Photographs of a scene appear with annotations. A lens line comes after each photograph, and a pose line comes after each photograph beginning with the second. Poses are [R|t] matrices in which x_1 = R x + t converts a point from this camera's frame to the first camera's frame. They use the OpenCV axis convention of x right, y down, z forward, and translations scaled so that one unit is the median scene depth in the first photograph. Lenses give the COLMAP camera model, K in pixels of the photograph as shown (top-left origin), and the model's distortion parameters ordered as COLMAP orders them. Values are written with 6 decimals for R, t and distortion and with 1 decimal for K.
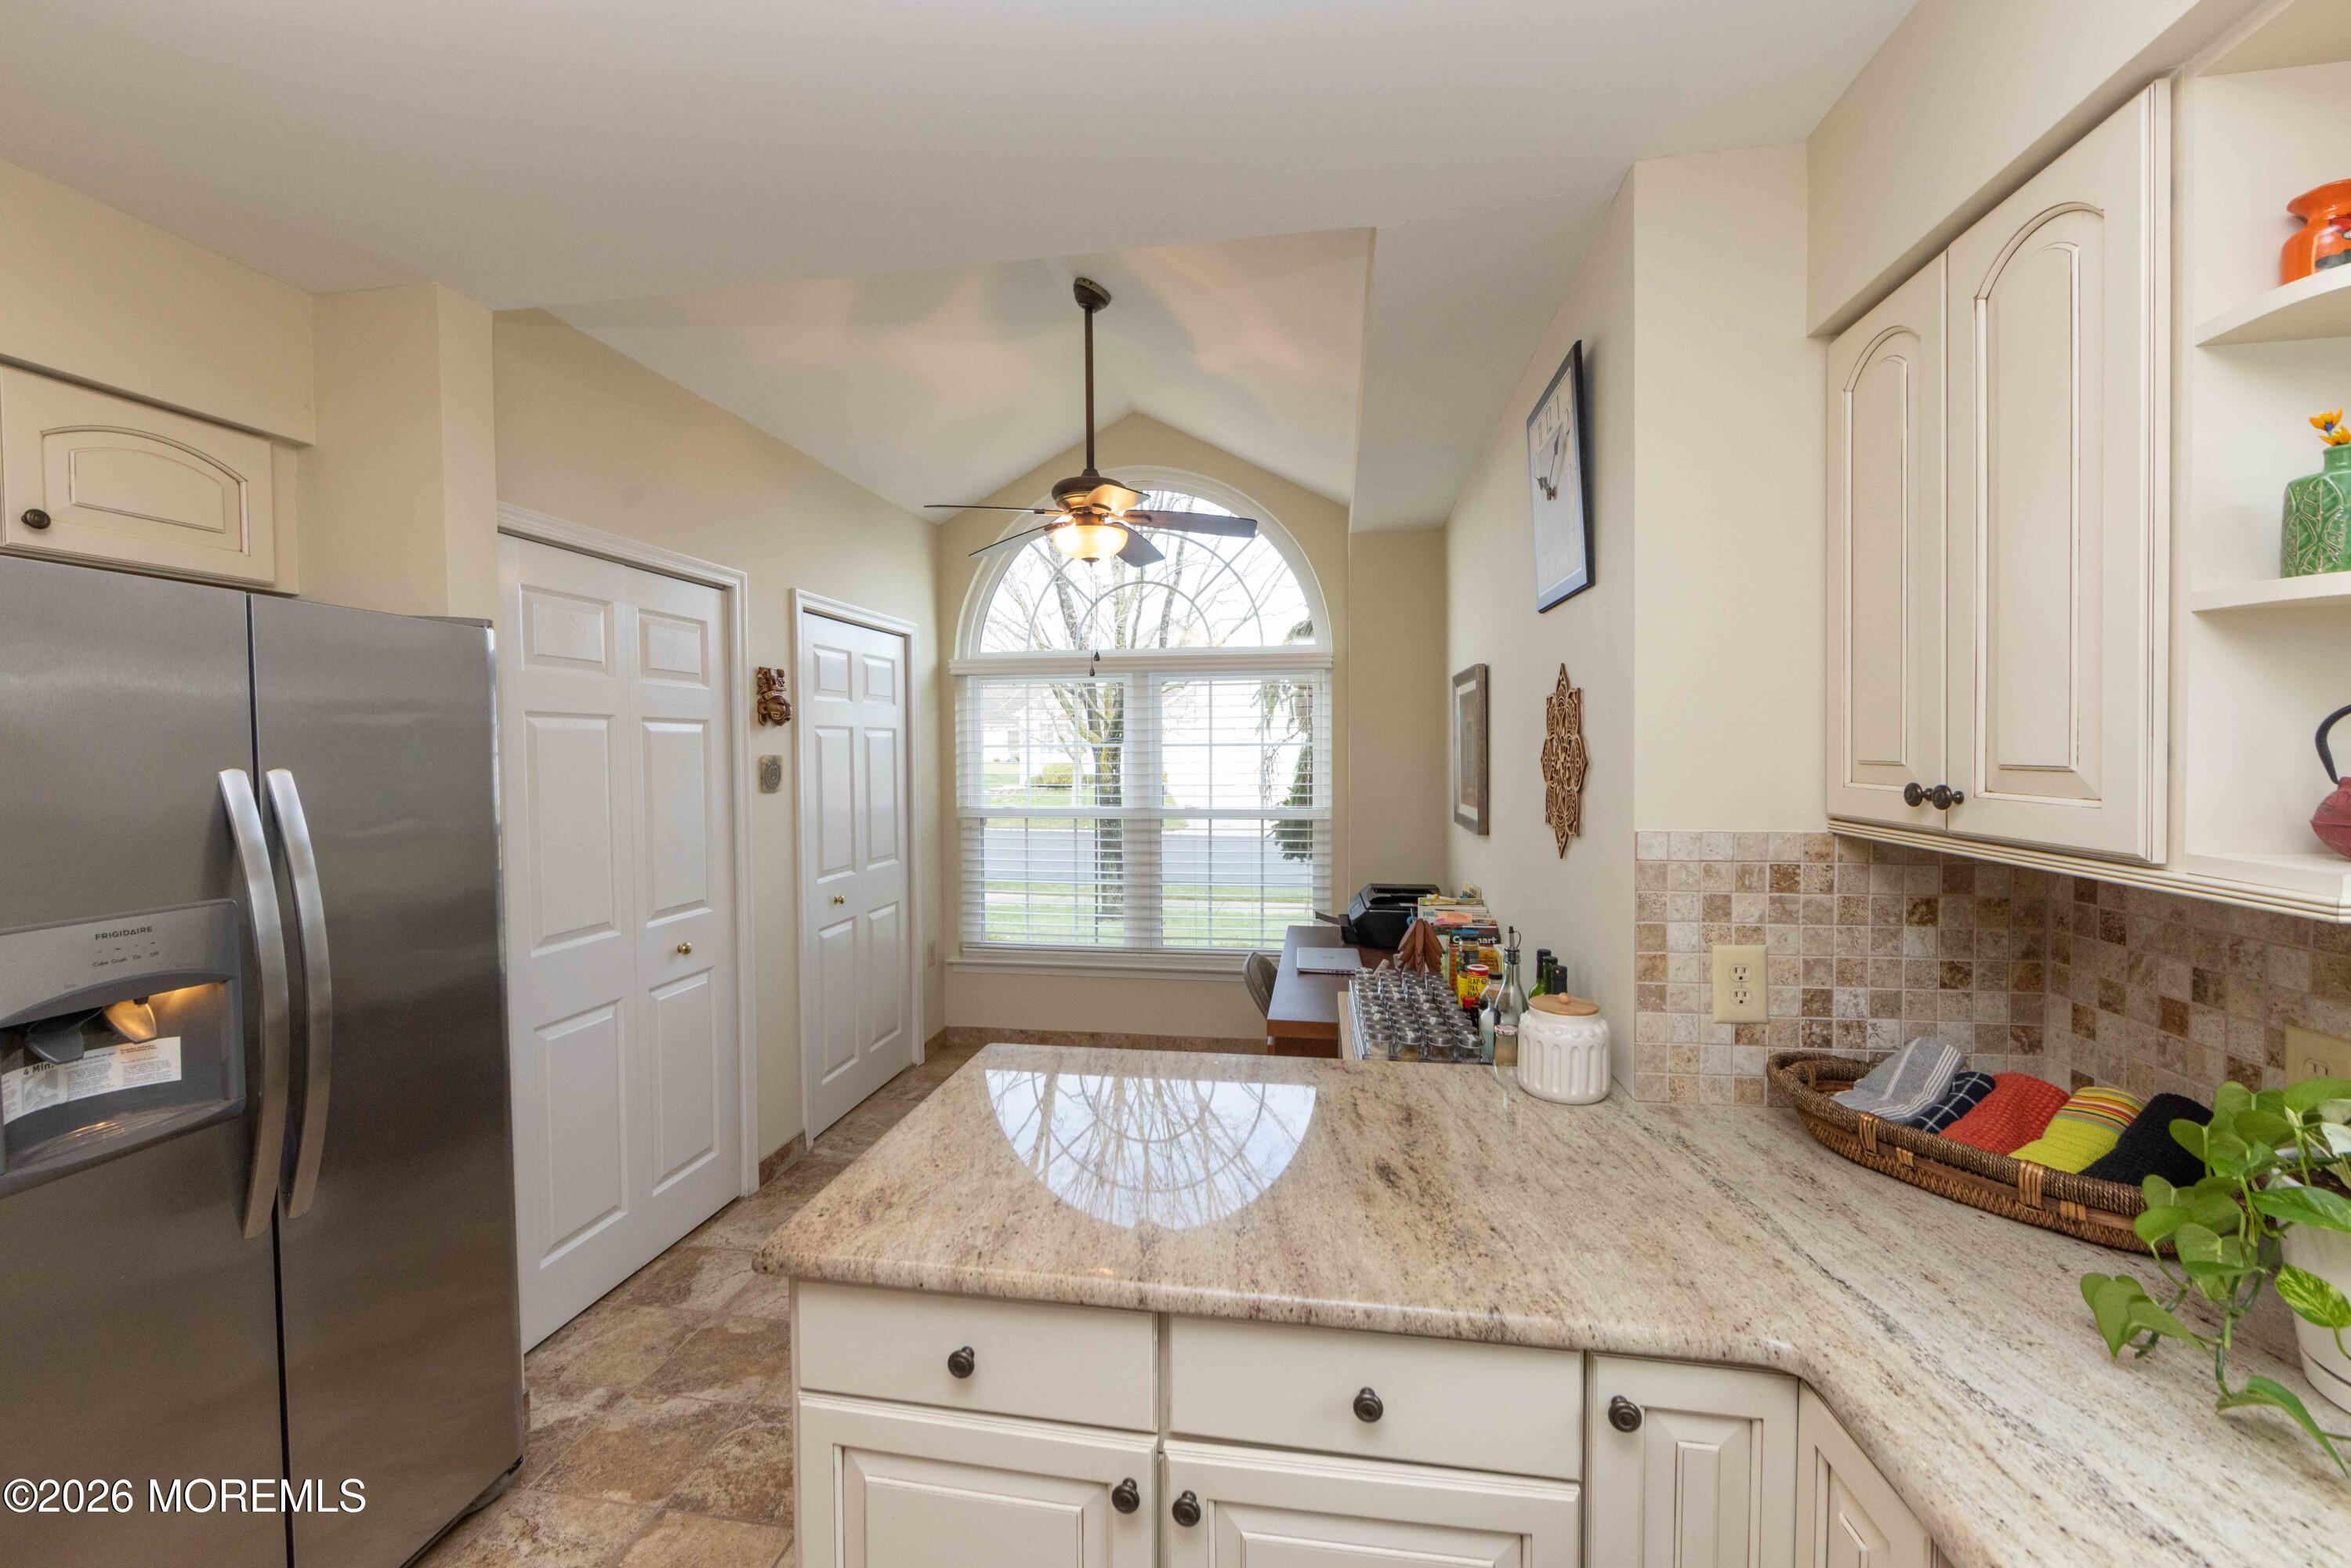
lens RADIAL K [[915.4, 0, 1178.1], [0, 915.4, 773.1], [0, 0, 1]] dist [-0.003294, 0.000302]
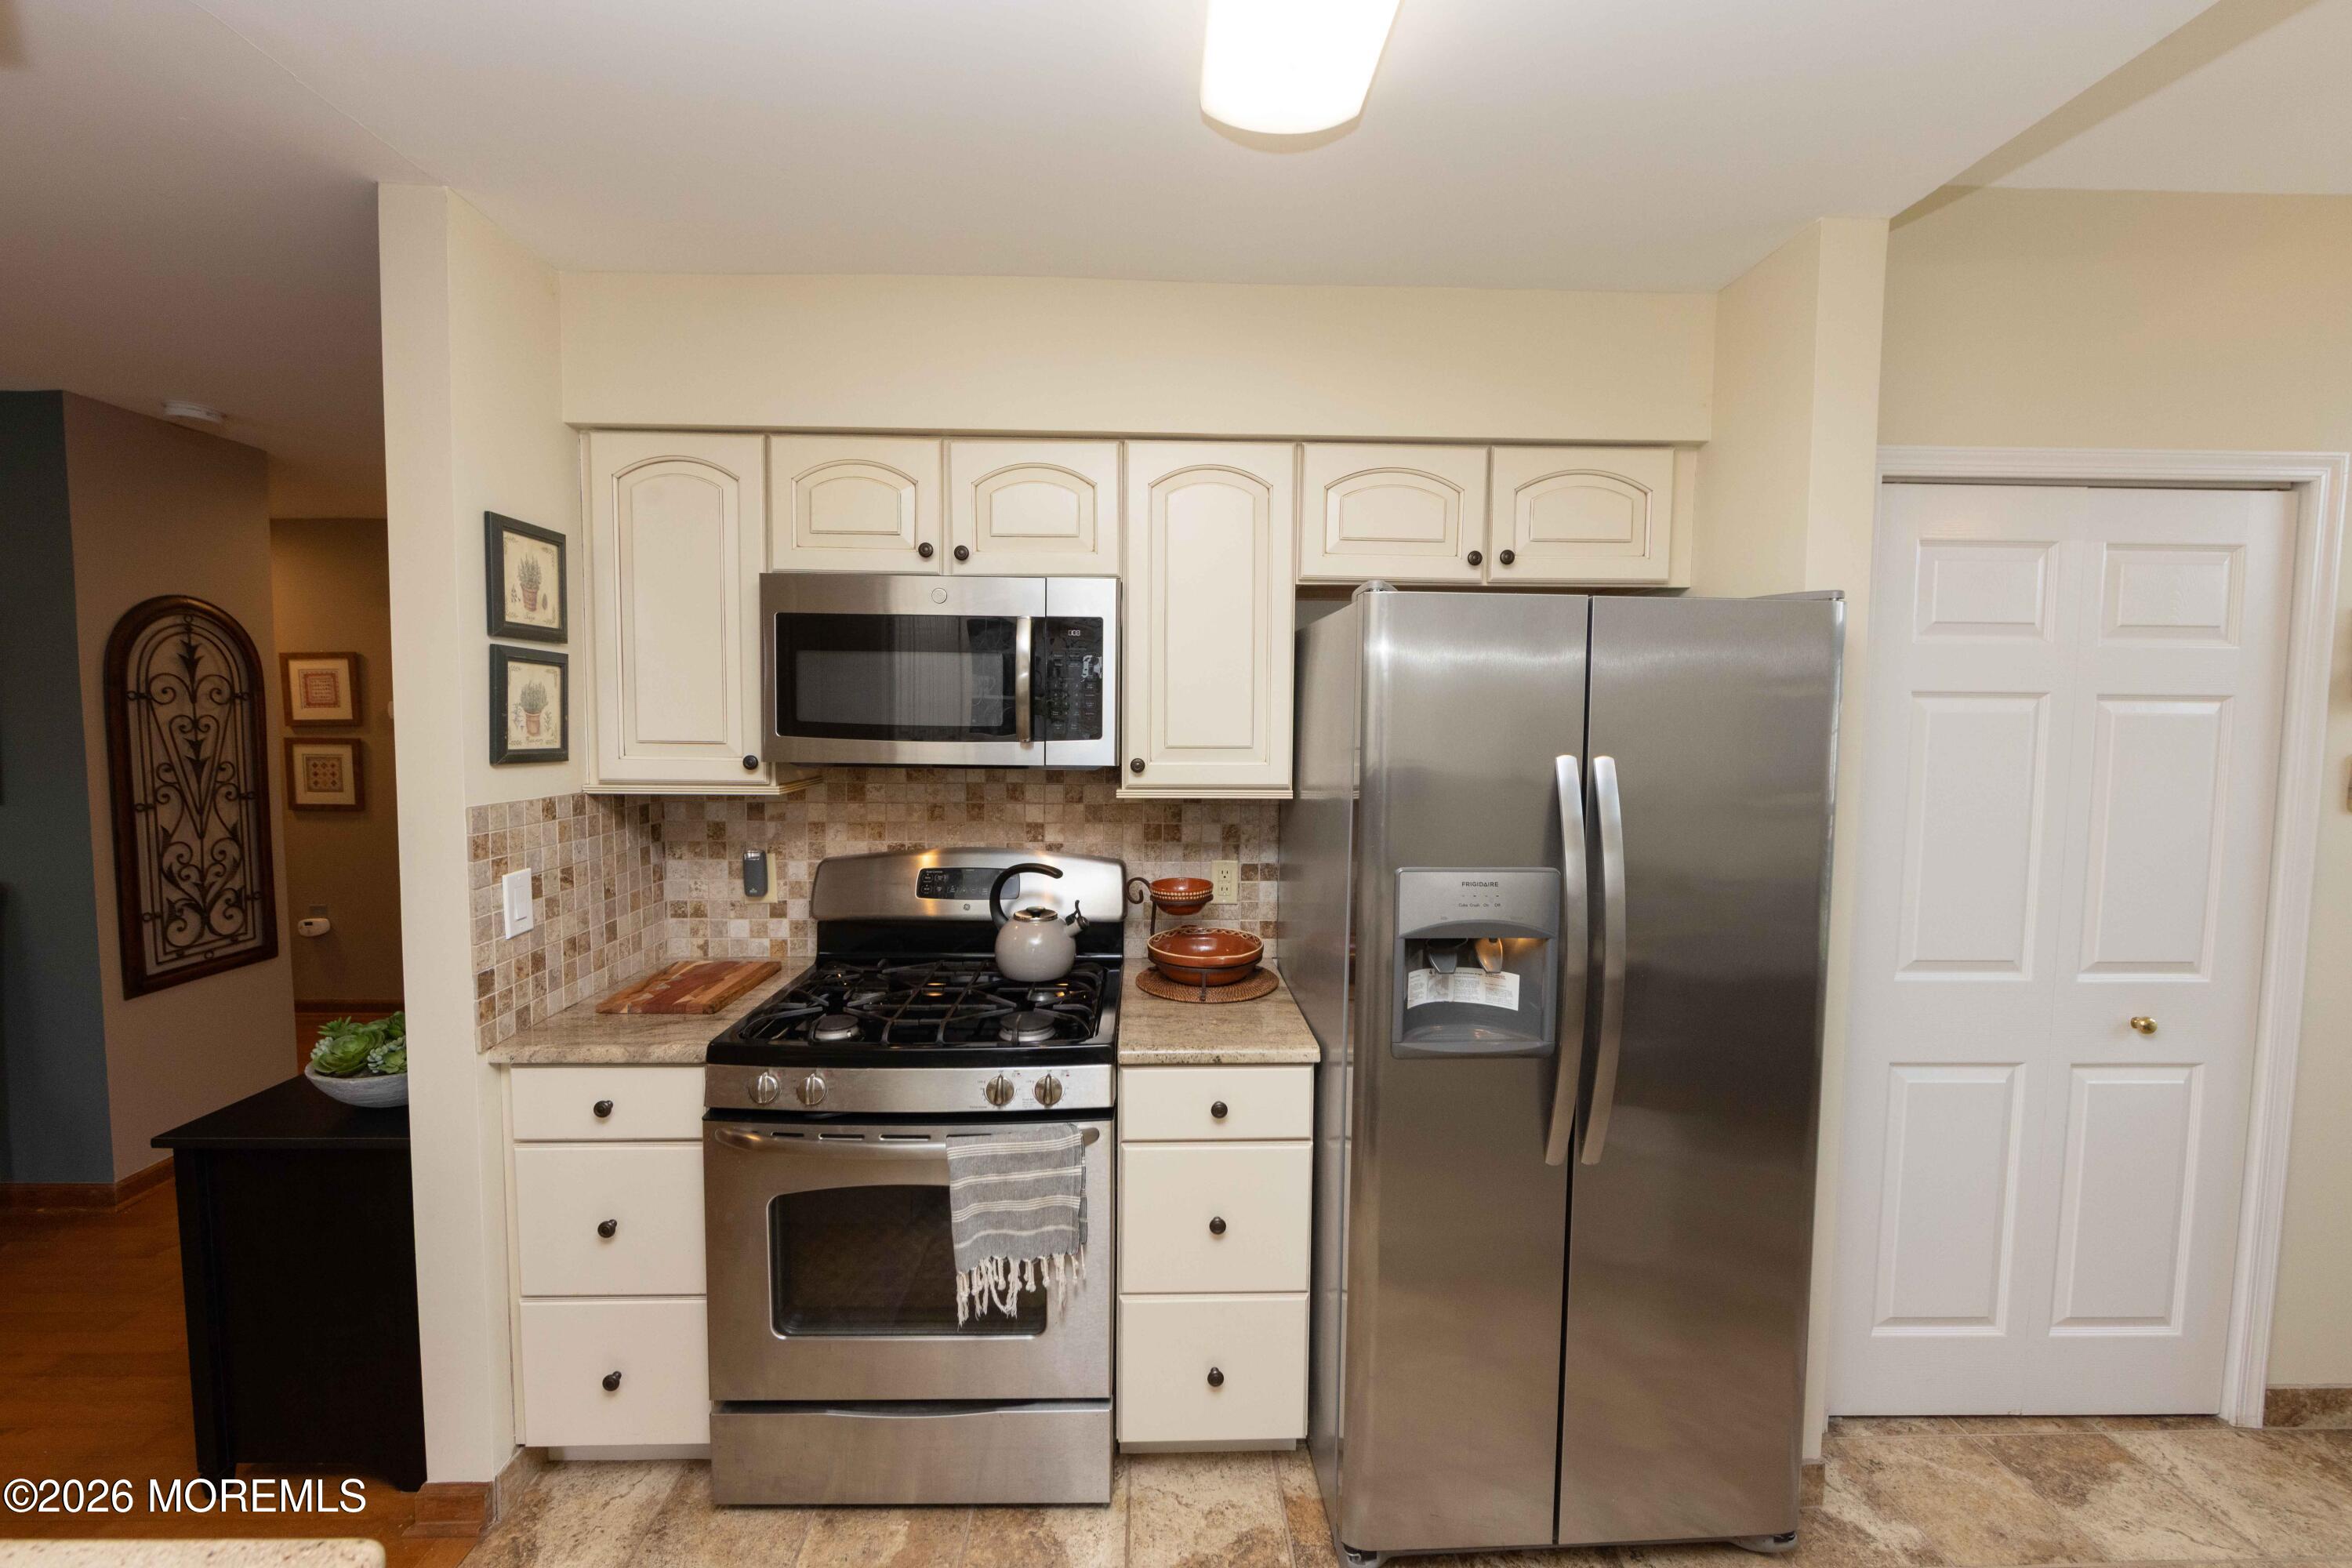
lens RADIAL K [[915.8, 0, 1178.6], [0, 915.8, 773.1], [0, 0, 1]] dist [-0.003294, 0.000302]
pose [[0.184535, 0.071633, -0.980212, -0.007224], [-0.039448, 0.997077, 0.065439, -0.020040], [0.982034, 0.026591, 0.186821, 0.171879]]
